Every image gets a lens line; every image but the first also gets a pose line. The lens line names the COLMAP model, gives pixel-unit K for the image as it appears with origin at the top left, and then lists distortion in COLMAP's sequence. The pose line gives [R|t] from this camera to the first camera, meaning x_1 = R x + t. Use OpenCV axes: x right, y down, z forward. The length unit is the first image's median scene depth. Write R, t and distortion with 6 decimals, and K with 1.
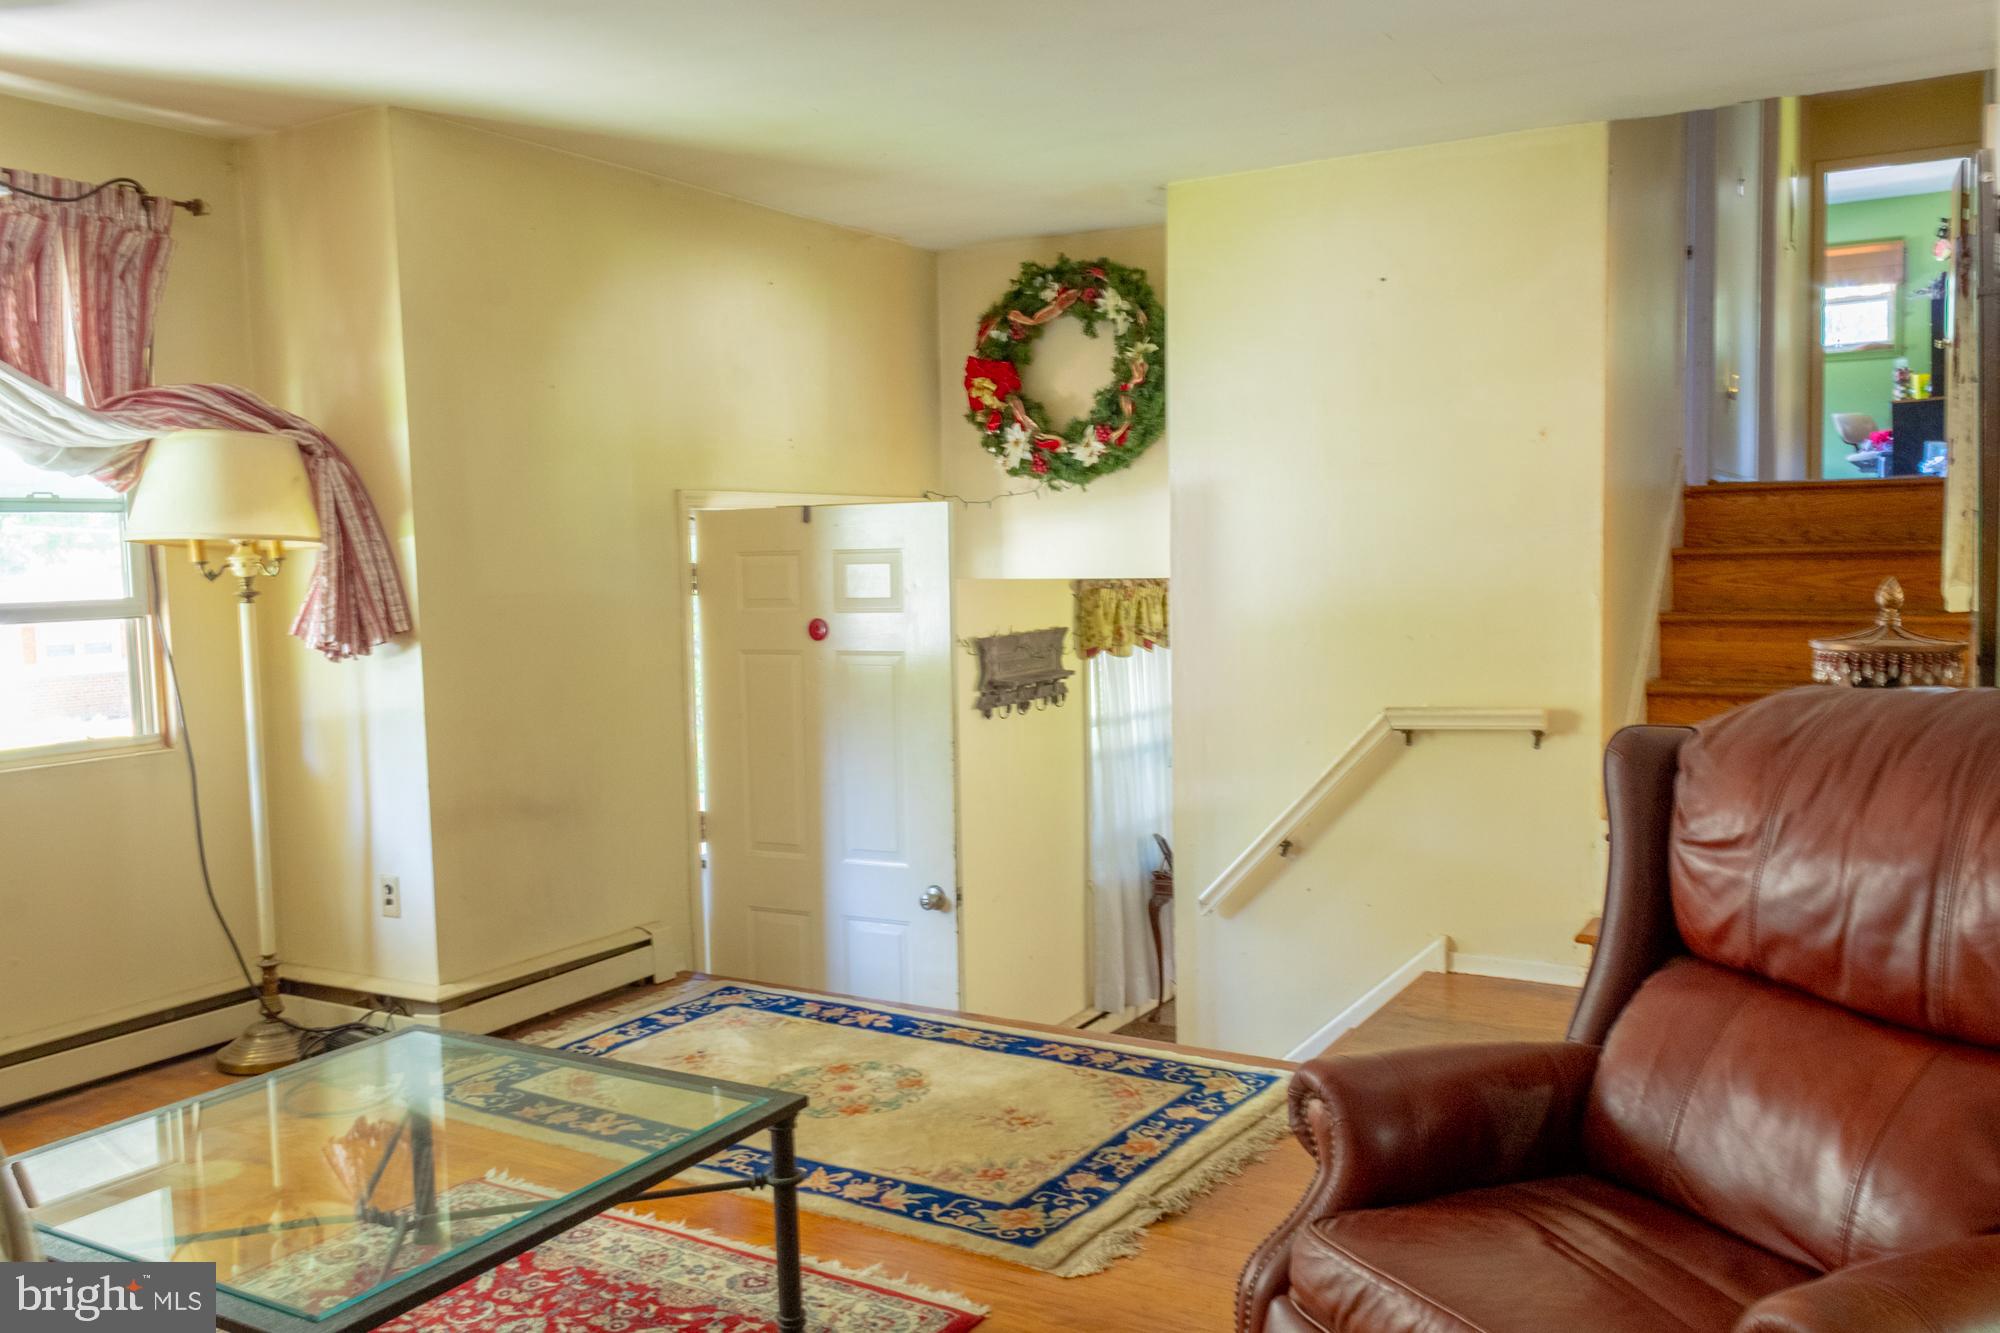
lens RADIAL K [[1593.0, 0, 1000.0], [0, 1593.0, 666.5], [0, 0, 1]] dist [0.009882, -0.006366]
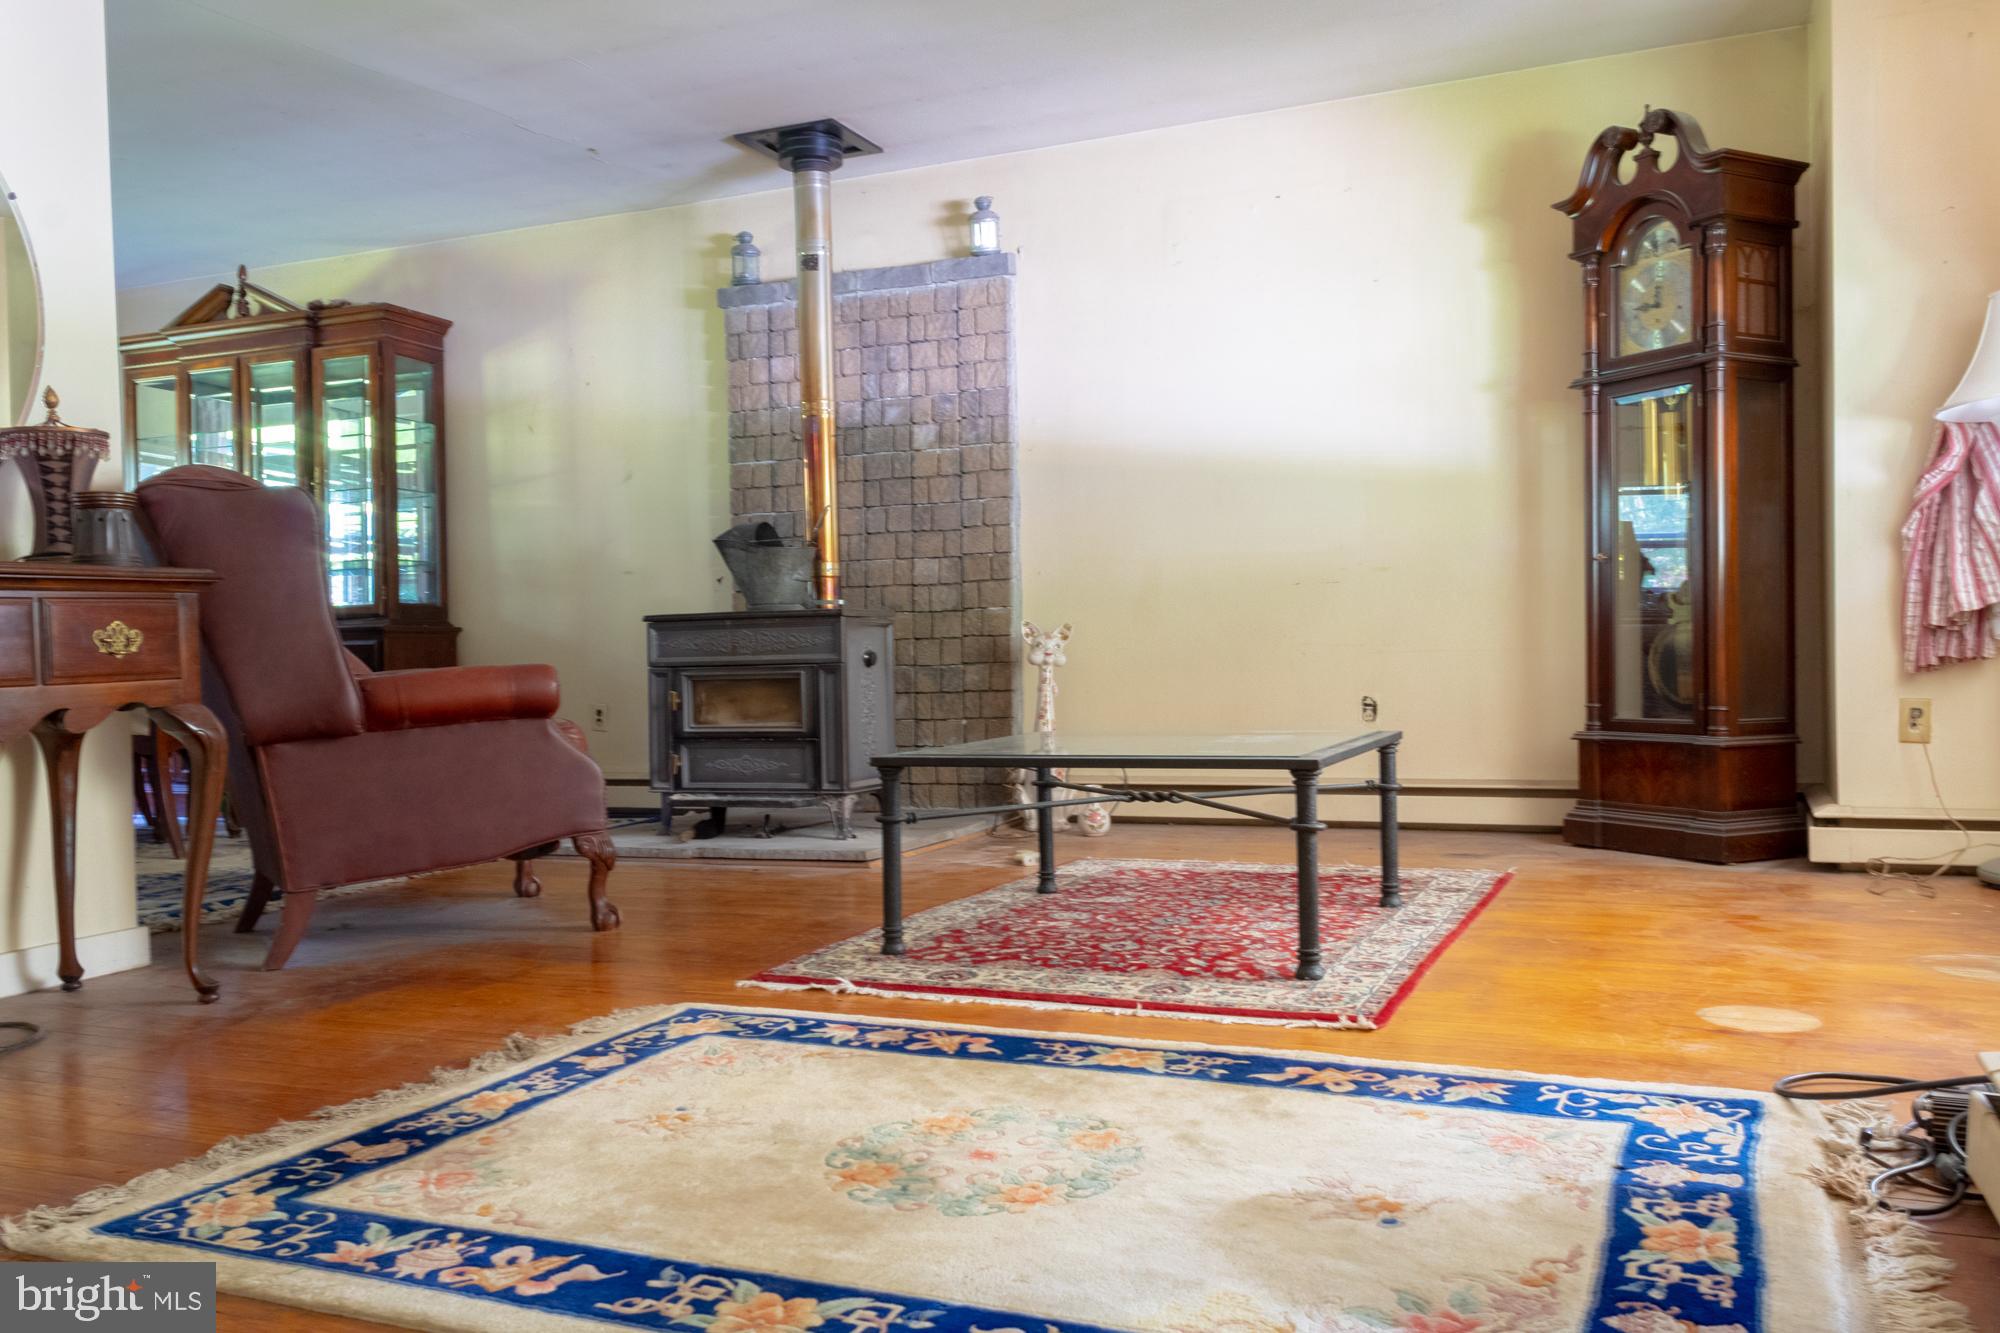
lens RADIAL K [[1593.0, 0, 1000.0], [0, 1593.0, 666.5], [0, 0, 1]] dist [0.009882, -0.006366]
pose [[-0.990581, 0.048710, -0.127975, -0.042262], [0.037995, 0.995667, 0.084875, 0.061102], [0.131555, 0.079213, -0.988139, 1.528995]]
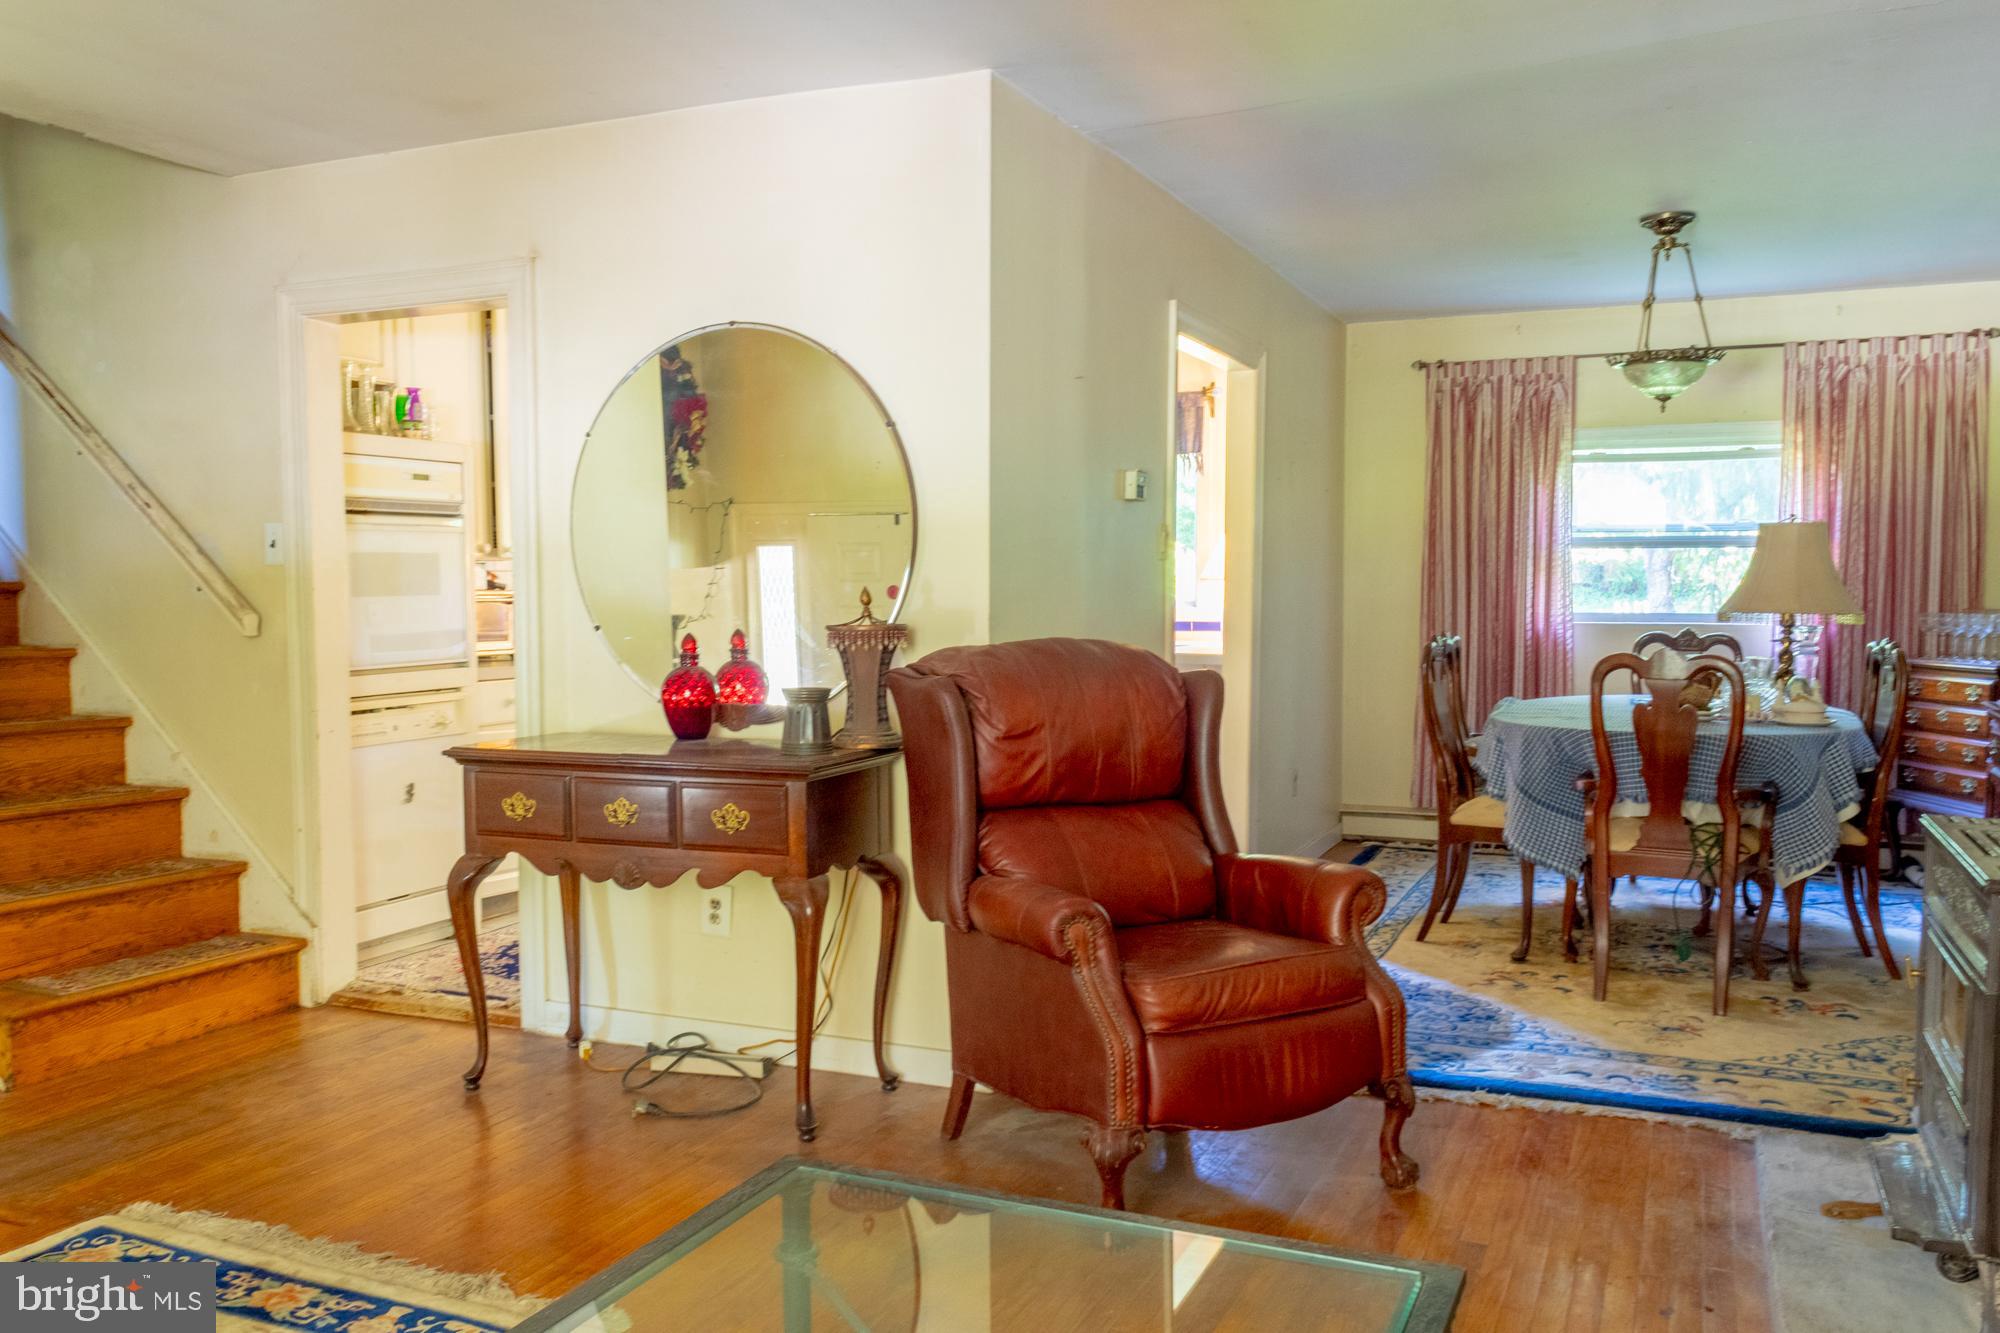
lens RADIAL K [[1593.0, 0, 1000.0], [0, 1593.0, 666.5], [0, 0, 1]] dist [0.009882, -0.006366]
pose [[-0.132918, -0.030748, 0.990650, -0.676148], [0.071891, 0.996587, 0.040578, -0.019725], [-0.988516, 0.076612, -0.130254, 0.655761]]
